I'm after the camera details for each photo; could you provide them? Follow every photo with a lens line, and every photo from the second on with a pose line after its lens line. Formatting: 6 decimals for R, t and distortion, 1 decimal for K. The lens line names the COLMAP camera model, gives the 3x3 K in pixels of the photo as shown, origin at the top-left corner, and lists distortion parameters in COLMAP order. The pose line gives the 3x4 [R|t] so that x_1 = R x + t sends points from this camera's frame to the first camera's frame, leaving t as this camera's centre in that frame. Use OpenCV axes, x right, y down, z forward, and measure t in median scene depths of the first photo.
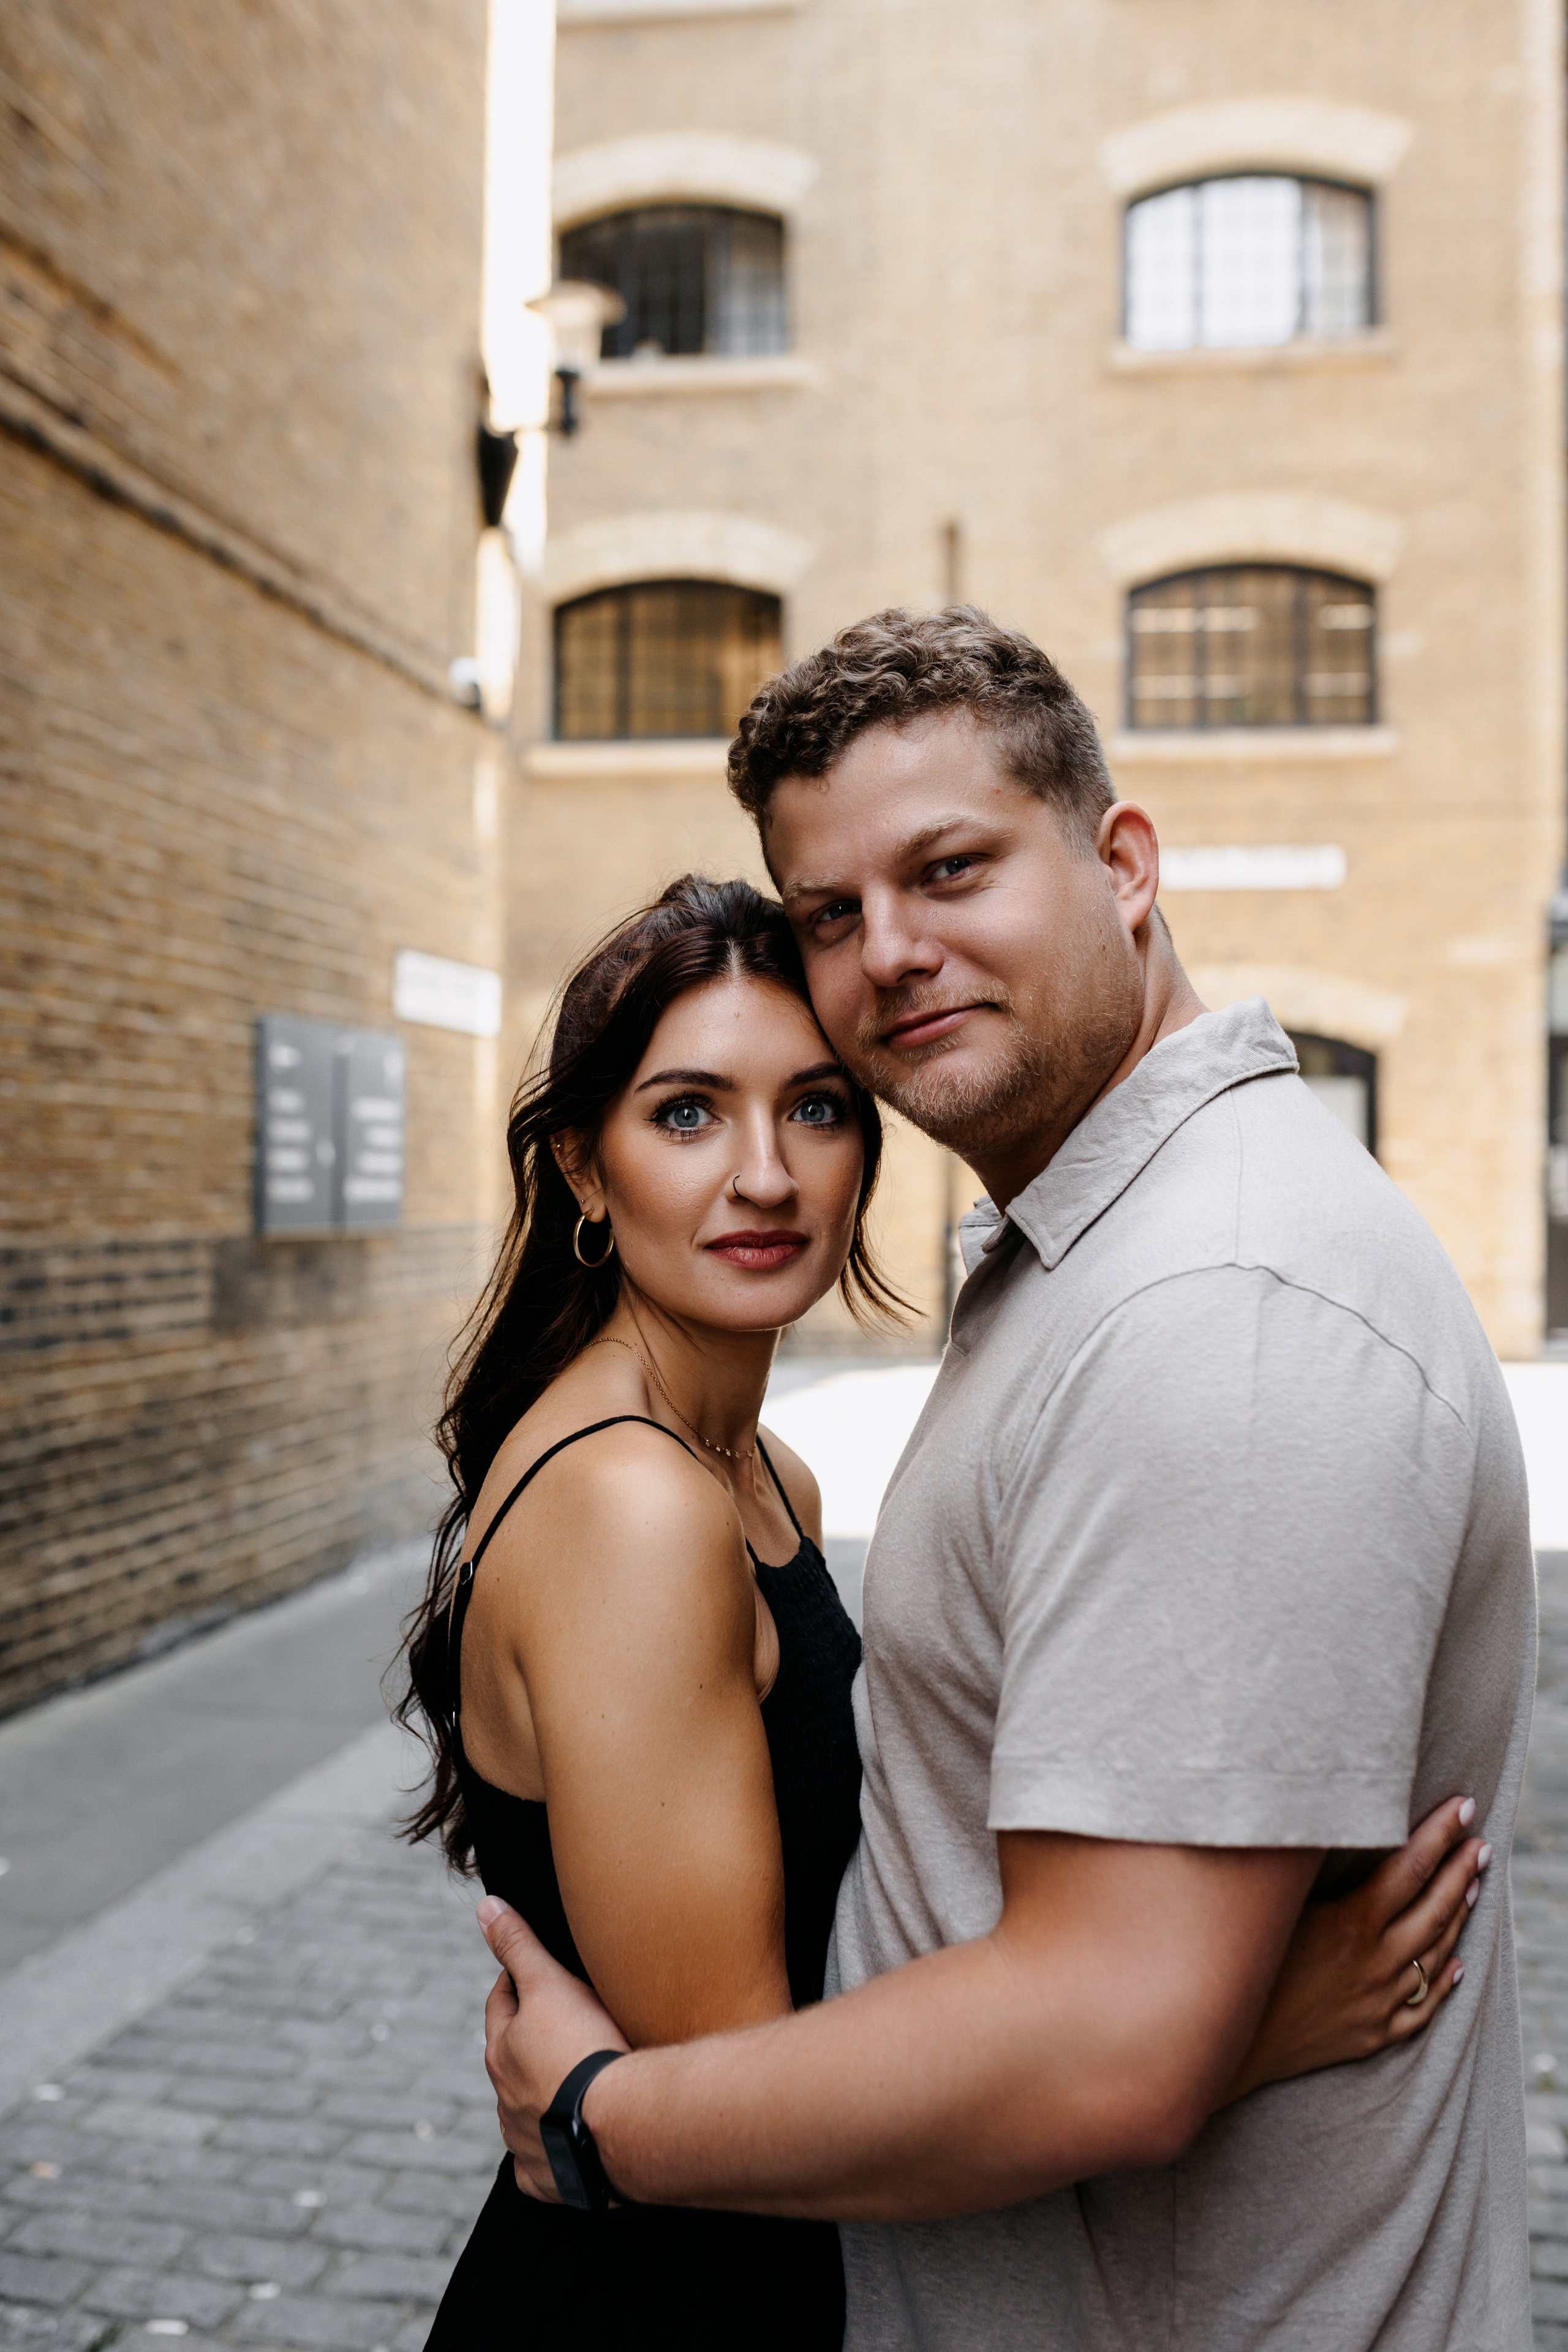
lens RADIAL K [[2481.6, 0, 784.0], [0, 2481.6, 1176.0], [0, 0, 1]] dist [-0.021192, 0.001231]
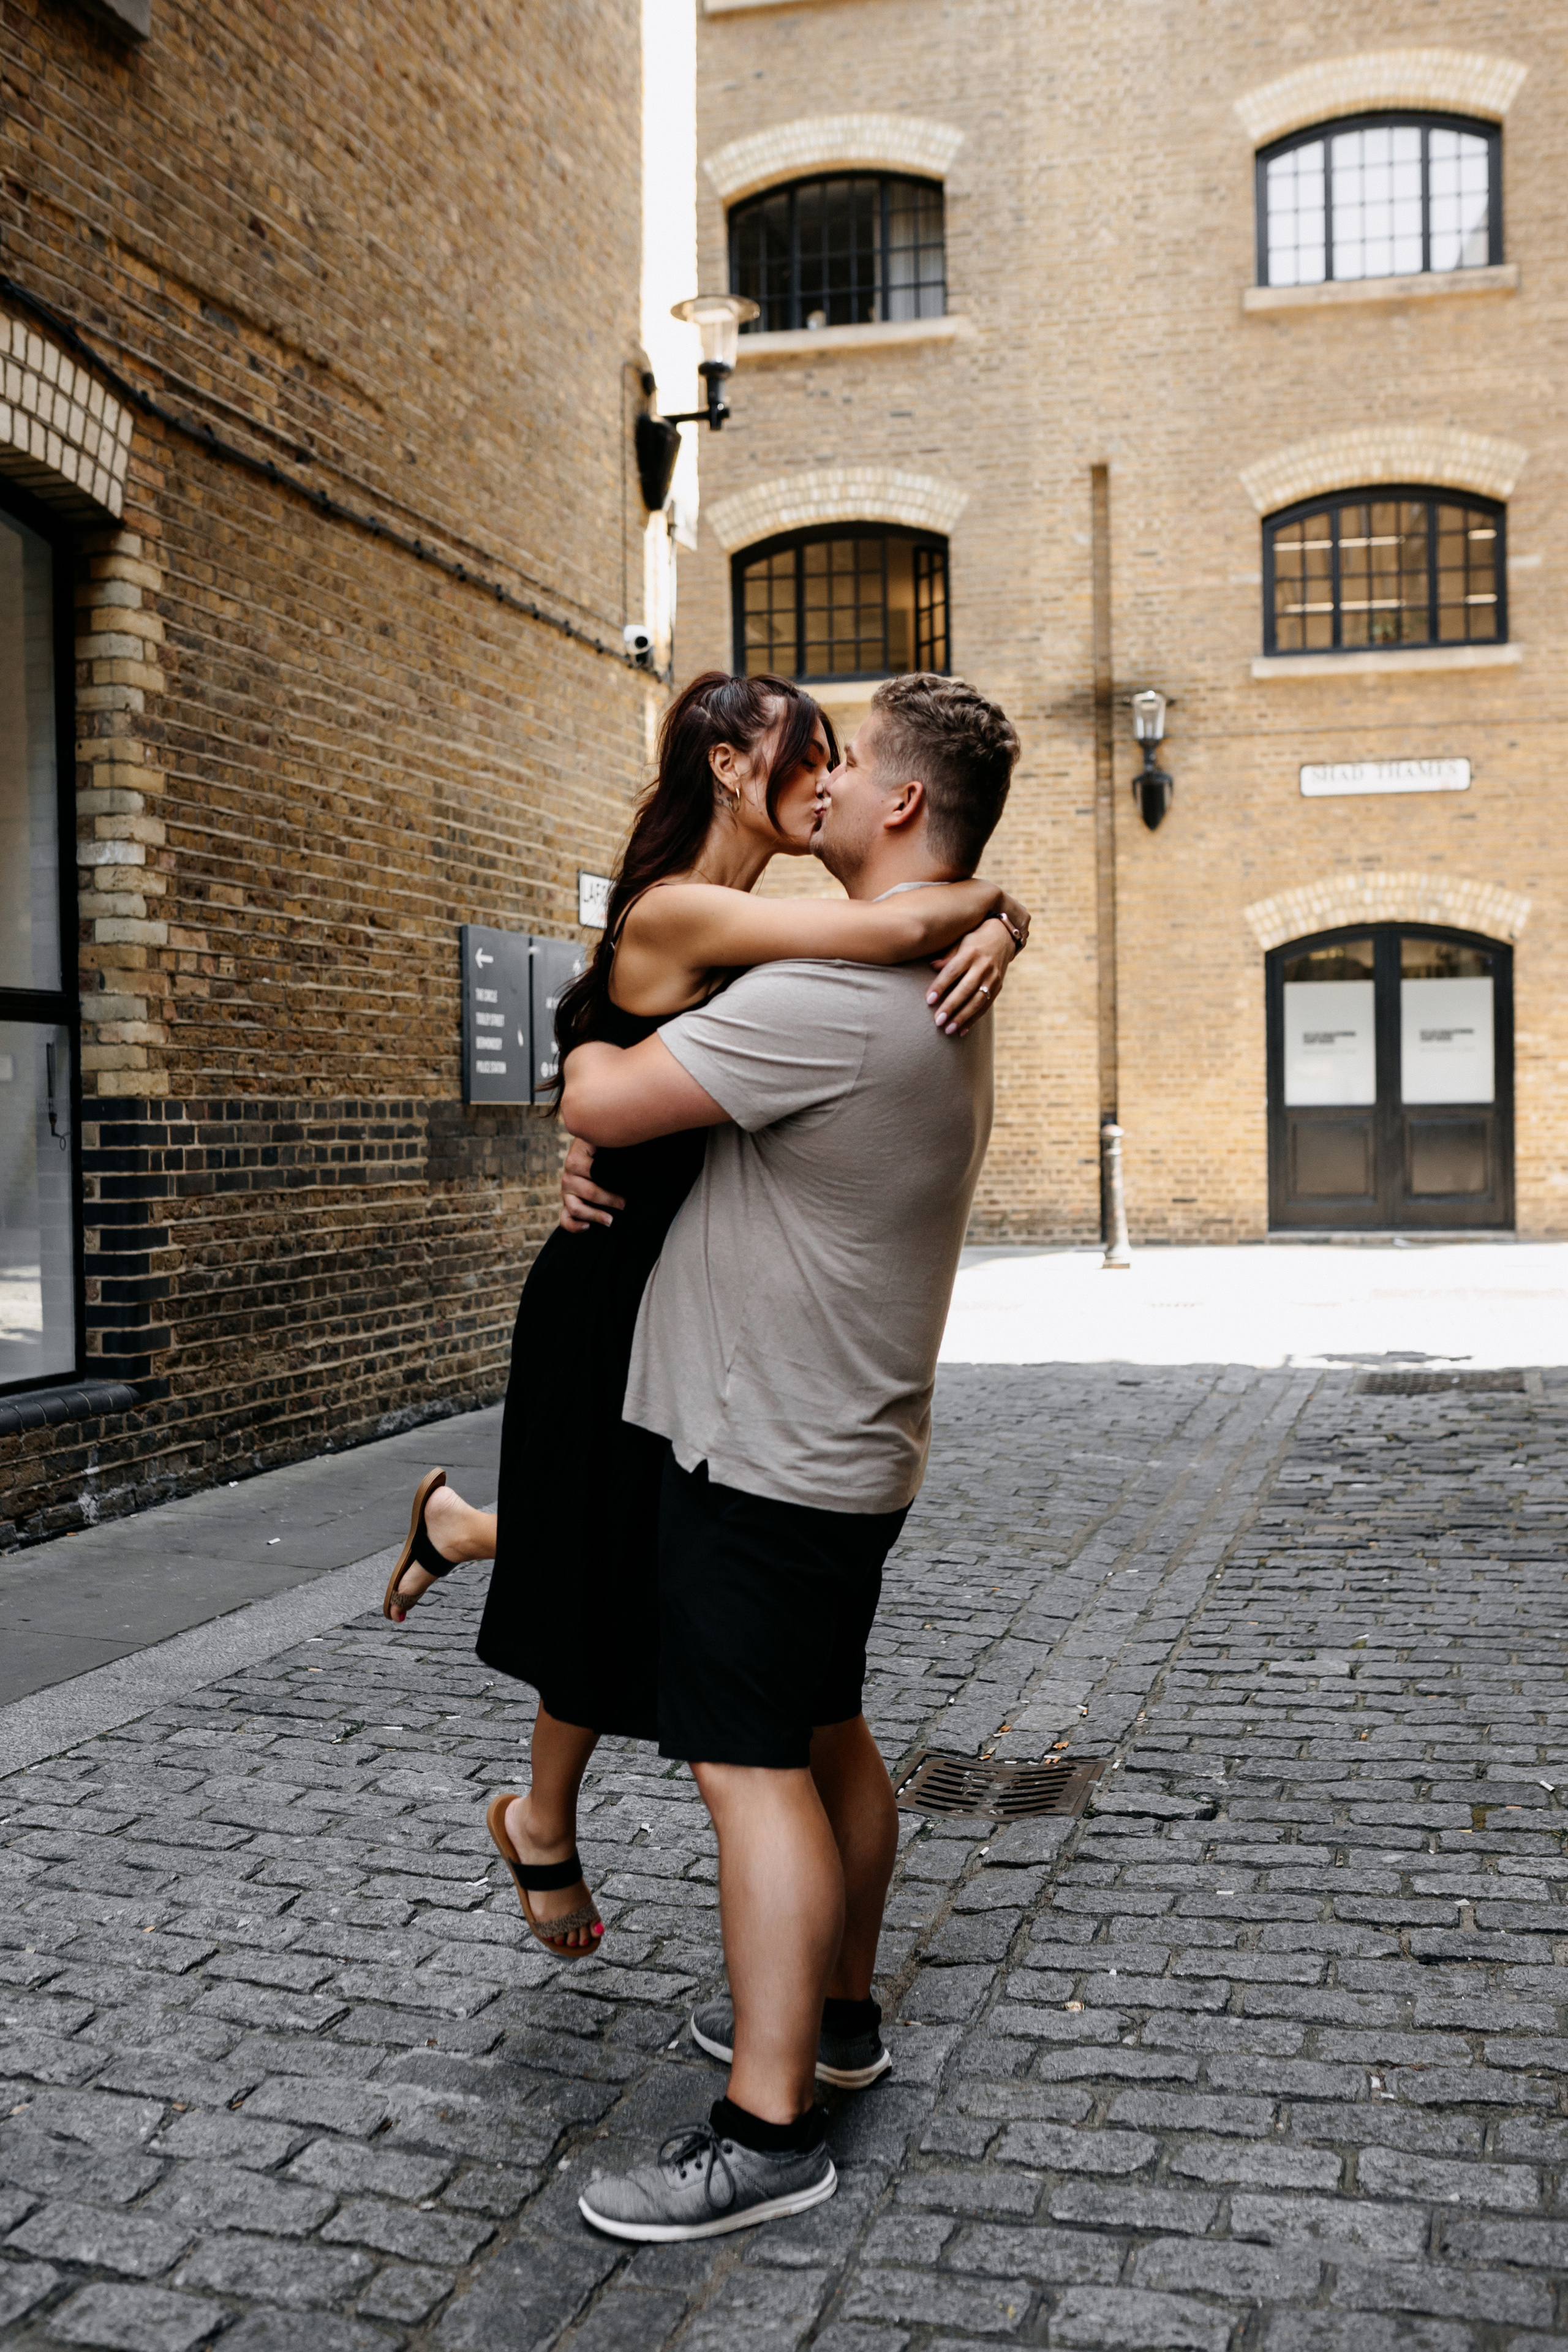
lens RADIAL K [[2481.6, 0, 784.0], [0, 2481.6, 1176.0], [0, 0, 1]] dist [-0.021192, 0.001231]
pose [[0.995368, -0.018868, -0.094263, 0.062699], [0.021648, 0.999358, 0.028556, 0.028559], [0.093664, -0.030464, 0.995138, -0.219013]]
